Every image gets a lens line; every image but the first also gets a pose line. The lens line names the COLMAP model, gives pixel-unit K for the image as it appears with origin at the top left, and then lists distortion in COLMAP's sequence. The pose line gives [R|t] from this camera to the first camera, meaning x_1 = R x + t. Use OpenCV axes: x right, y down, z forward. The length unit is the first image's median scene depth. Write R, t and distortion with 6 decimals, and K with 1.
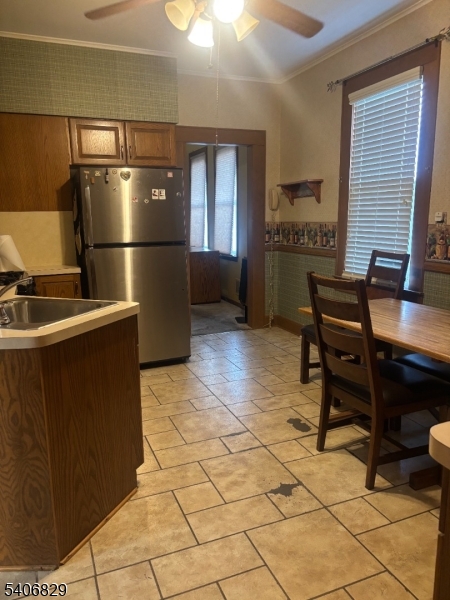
lens RADIAL K [[460.6, 0, 221.9], [0, 460.6, 309.2], [0, 0, 1]] dist [0.065358, -0.061521]
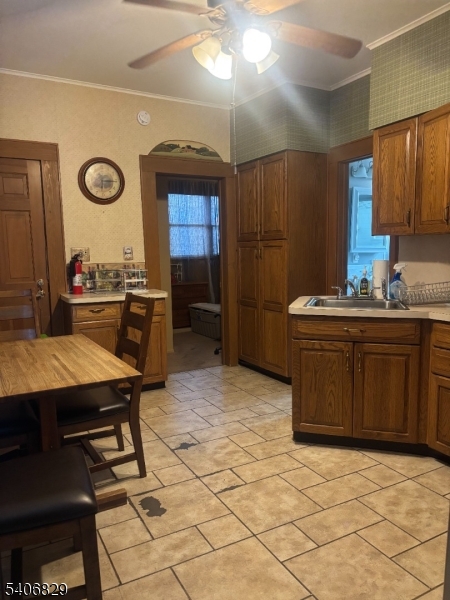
lens RADIAL K [[460.6, 0, 221.9], [0, 460.6, 309.2], [0, 0, 1]] dist [0.065358, -0.061521]
pose [[-0.993893, 0.046735, -0.099960, 0.125189], [0.011129, 0.943719, 0.330562, -0.373215], [0.109783, 0.327431, -0.938476, 1.854231]]
